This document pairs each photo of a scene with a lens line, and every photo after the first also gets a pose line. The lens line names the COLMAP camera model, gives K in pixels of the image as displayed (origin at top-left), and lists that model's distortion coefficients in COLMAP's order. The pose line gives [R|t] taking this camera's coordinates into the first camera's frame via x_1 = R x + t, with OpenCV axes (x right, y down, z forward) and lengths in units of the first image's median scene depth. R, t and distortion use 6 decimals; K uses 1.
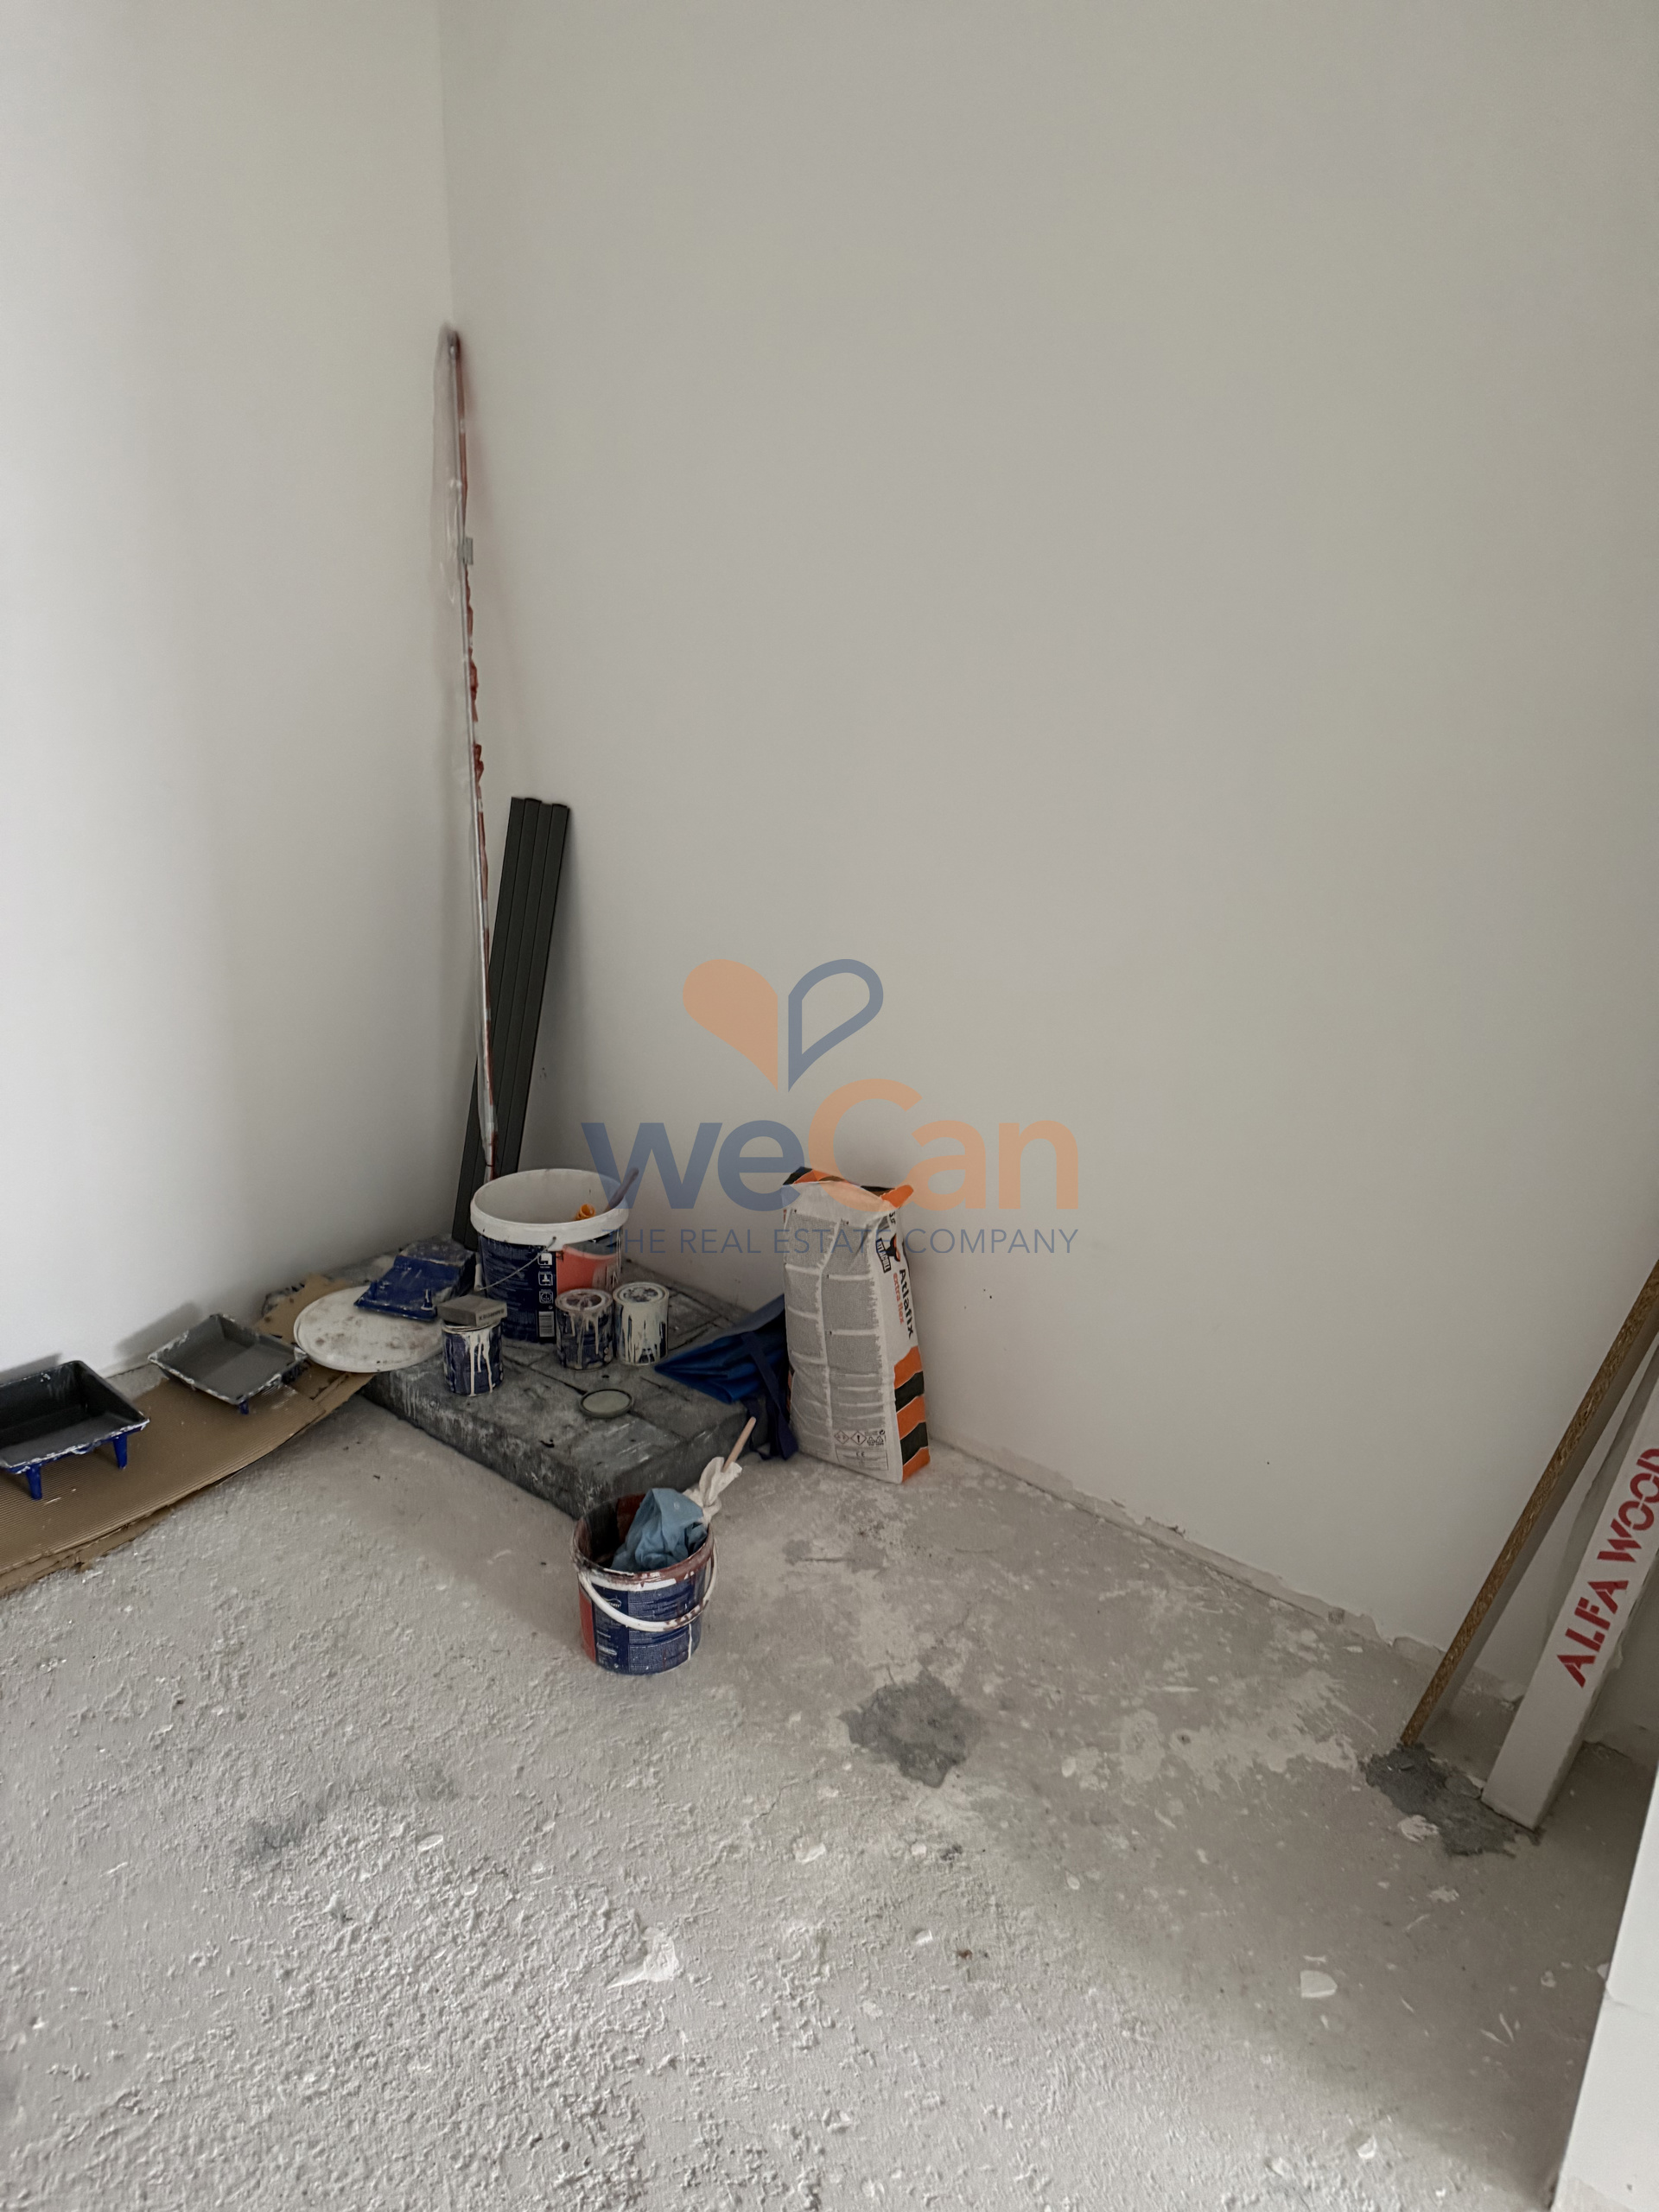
lens RADIAL K [[1481.6, 0, 894.6], [0, 1481.6, 1089.0], [0, 0, 1]] dist [0.138141, -0.235489]
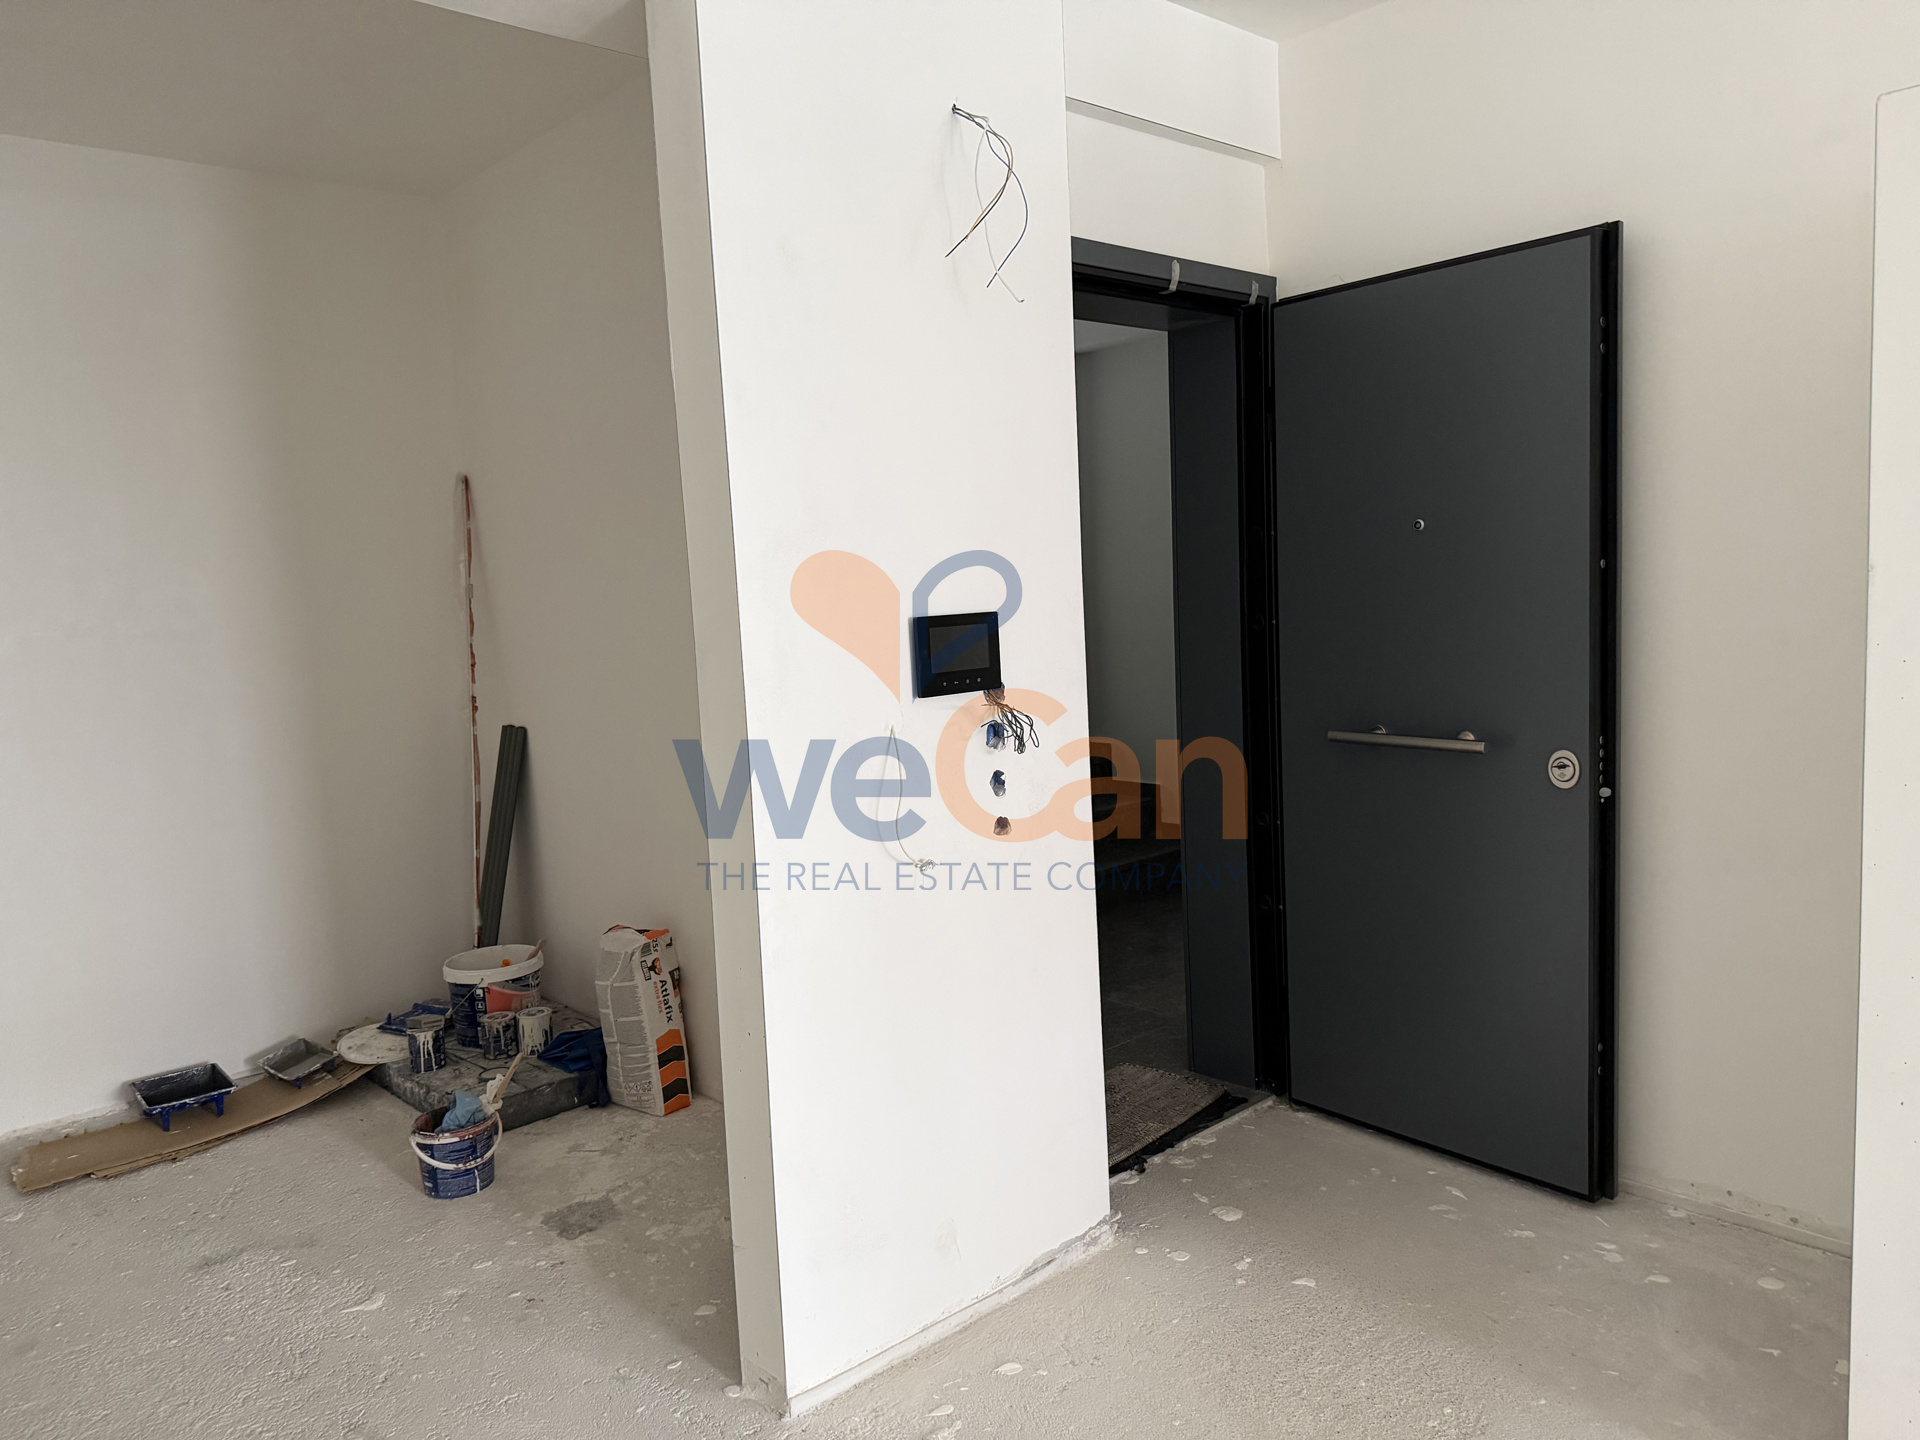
lens RADIAL K [[1296.5, 0, 960.0], [0, 1296.5, 720.0], [0, 0, 1]] dist [0.047710, -0.045392]
pose [[0.986172, -0.080521, -0.144847, 0.553557], [0.048658, 0.976190, -0.211390, 0.158478], [0.158420, 0.201419, 0.966609, -0.393483]]
